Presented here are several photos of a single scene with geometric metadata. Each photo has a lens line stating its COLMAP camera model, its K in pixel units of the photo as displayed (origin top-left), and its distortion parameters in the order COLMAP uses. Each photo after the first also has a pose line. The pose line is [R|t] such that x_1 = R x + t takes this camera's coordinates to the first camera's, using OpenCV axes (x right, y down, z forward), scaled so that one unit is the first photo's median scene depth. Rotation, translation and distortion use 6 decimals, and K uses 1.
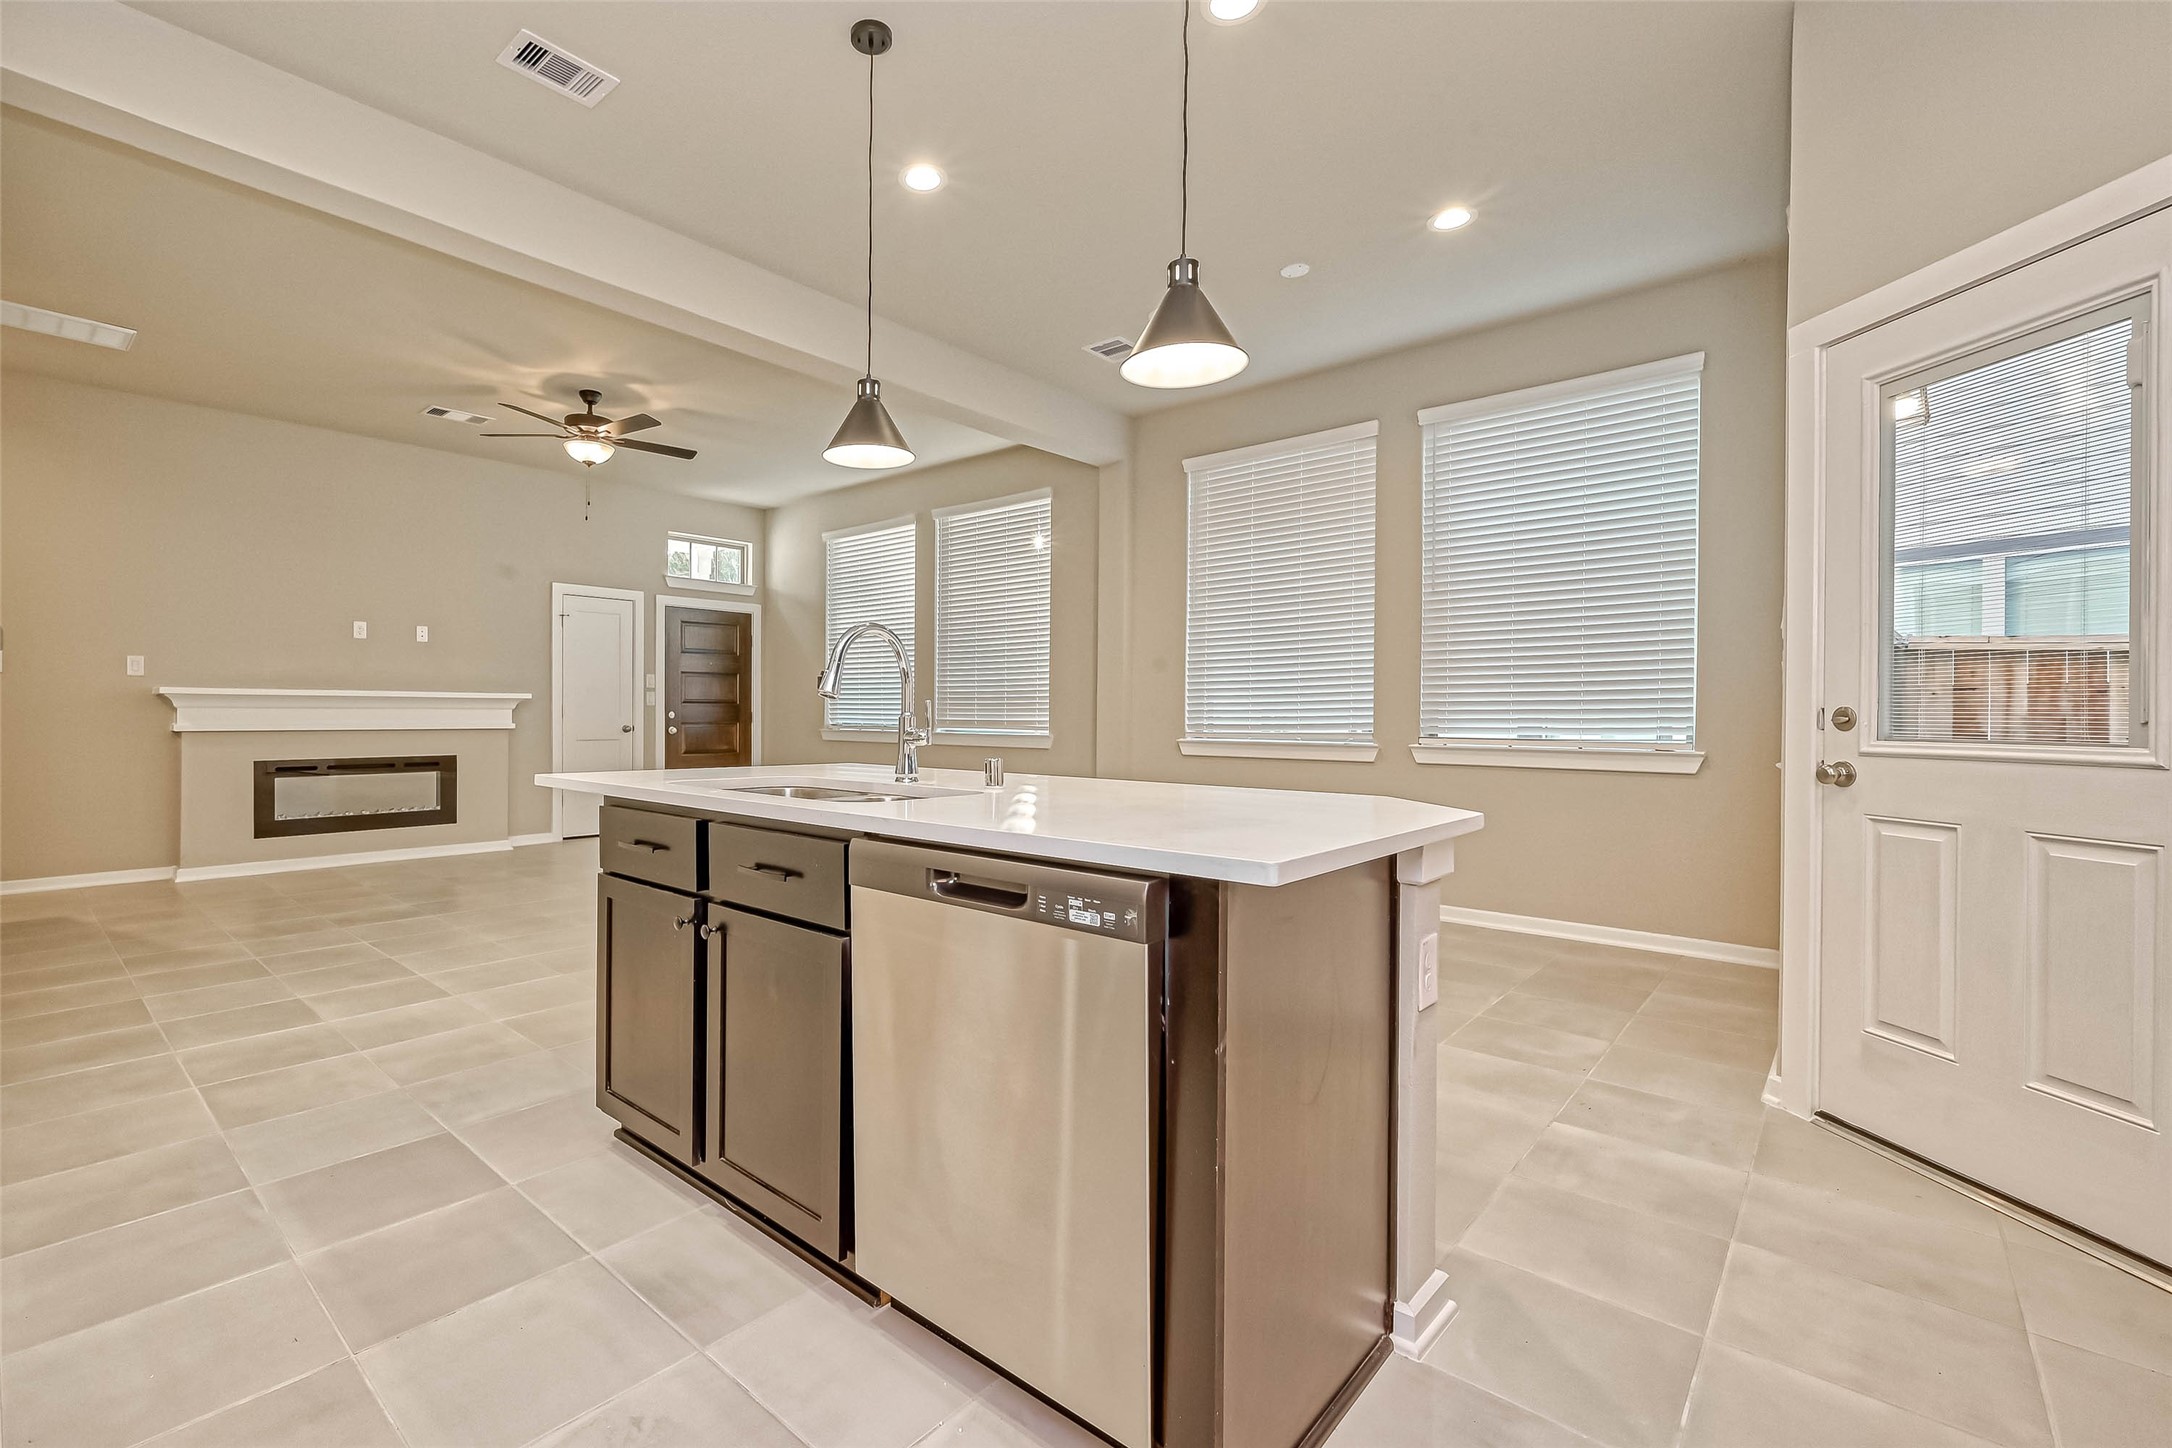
lens RADIAL K [[943.8, 0, 970.6], [0, 943.8, 721.0], [0, 0, 1]] dist [-0.000131, -0.000293]
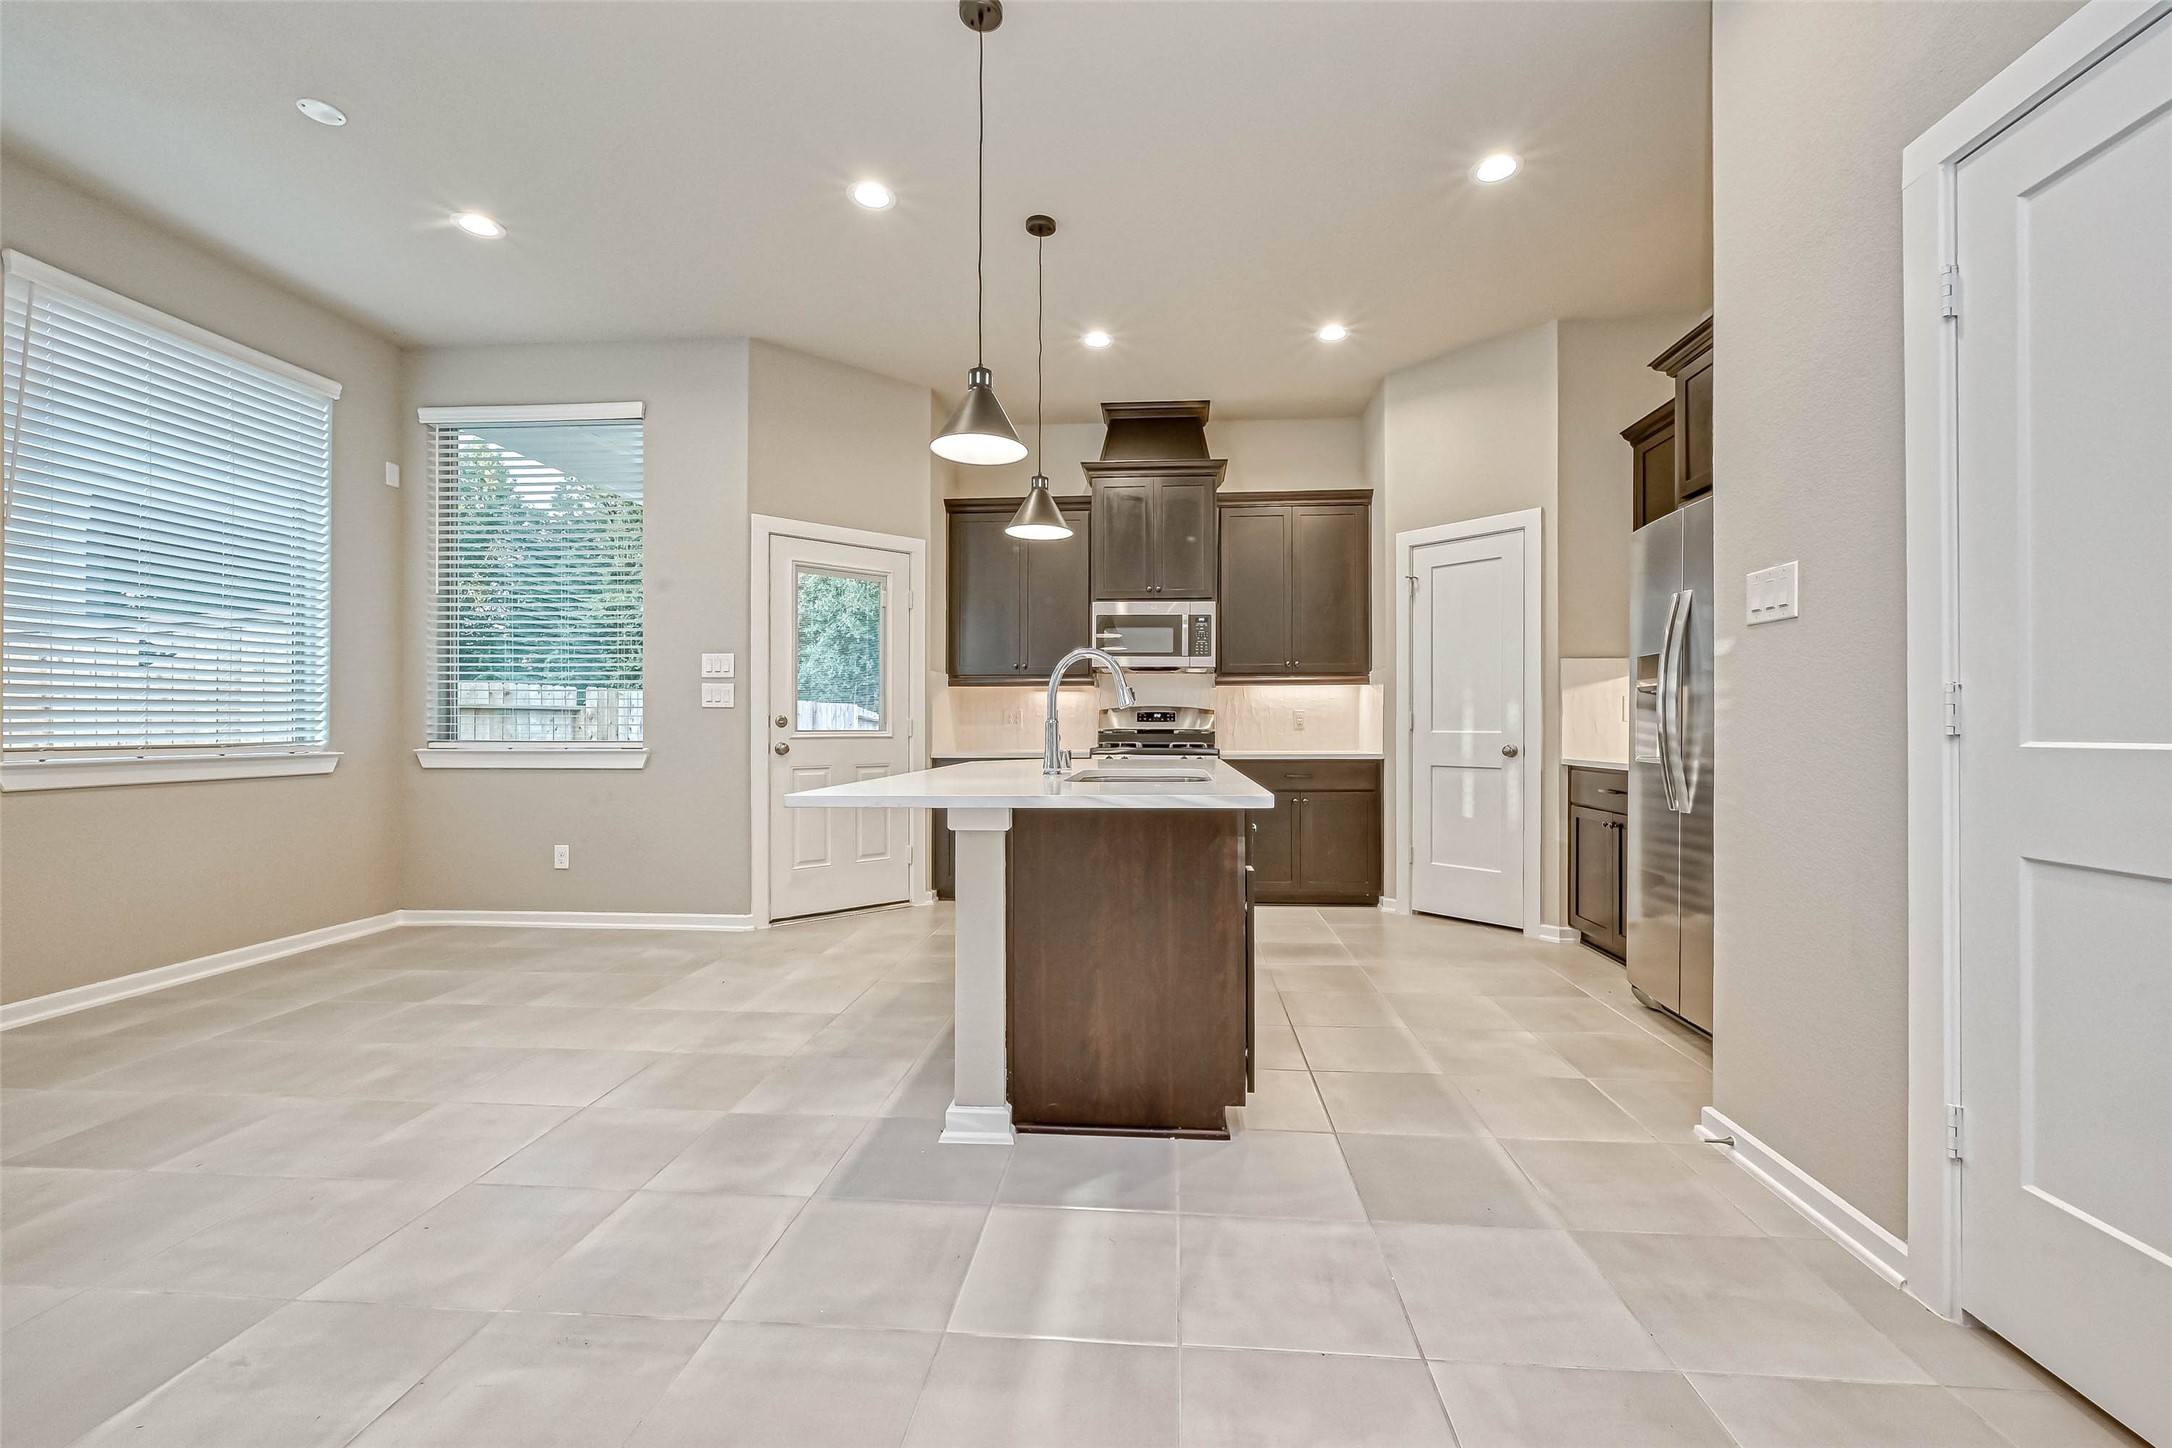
lens RADIAL K [[891.6, 0, 1117.3], [0, 891.6, 725.8], [0, 0, 1]] dist [0.000134, -0.000177]
pose [[-0.643797, -0.004375, 0.765184, -0.984513], [0.002840, 0.999963, 0.008107, -0.006926], [-0.765191, 0.007392, -0.643761, 1.631603]]
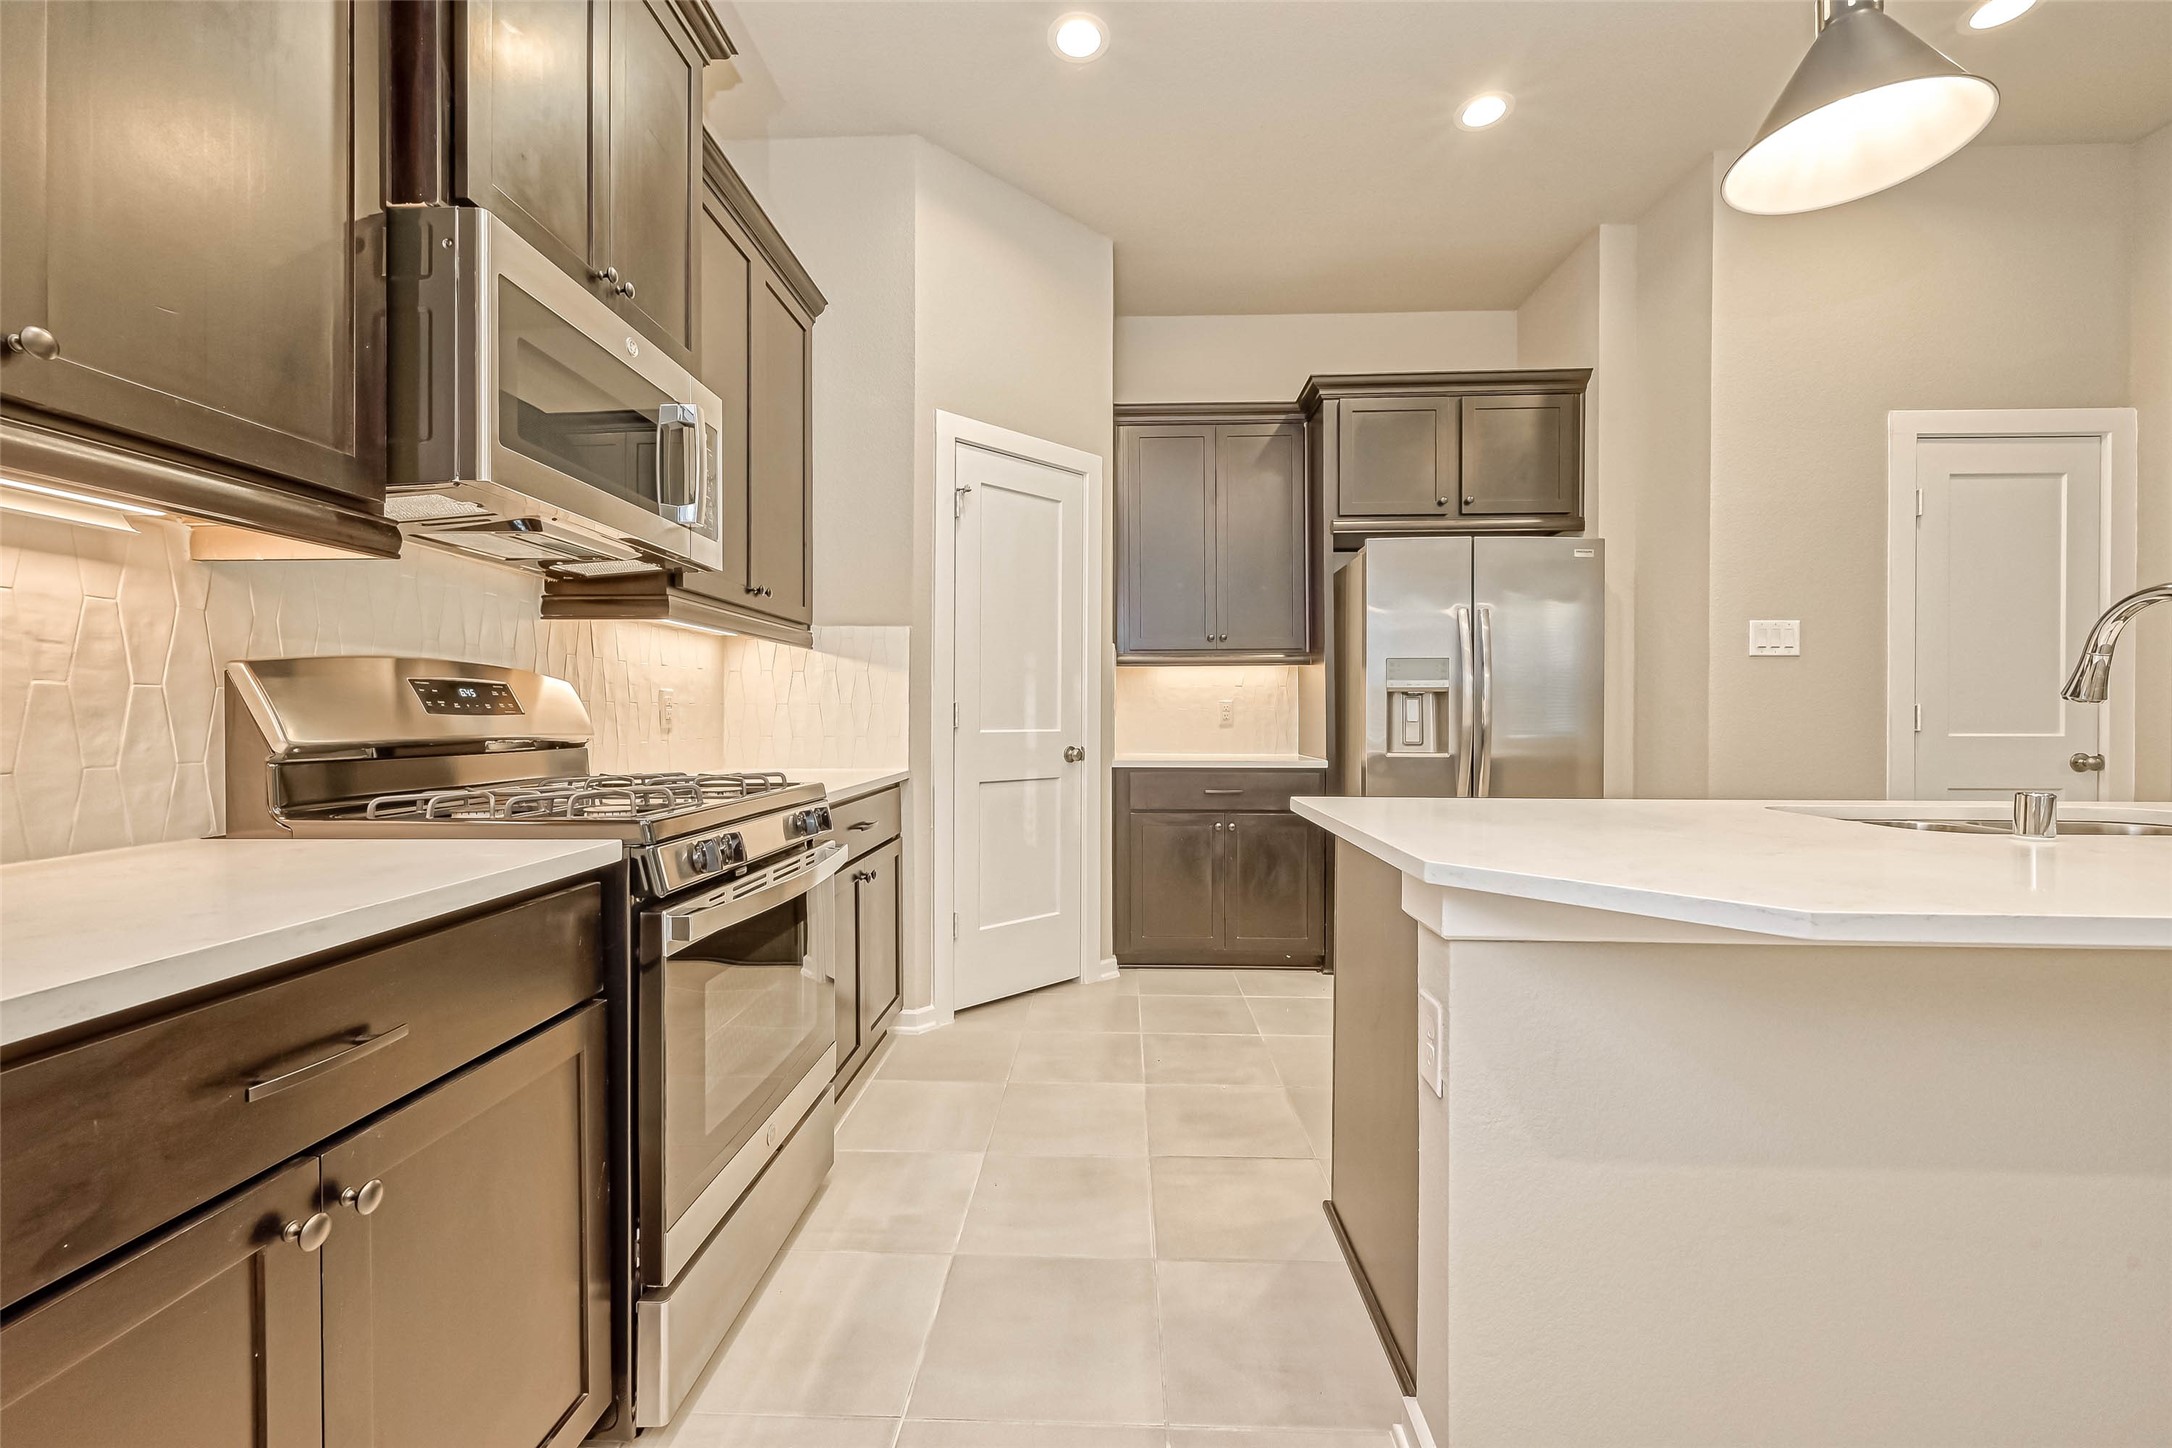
lens RADIAL K [[861.8, 0, 1086.0], [0, 861.8, 724.0], [0, 0, 1]] dist [-0.001795, -0.000039]
pose [[-0.745603, -0.001257, -0.666389, 0.778048], [-0.011426, 0.999875, 0.010898, -0.002837], [0.666292, 0.015740, -0.745525, 0.886057]]
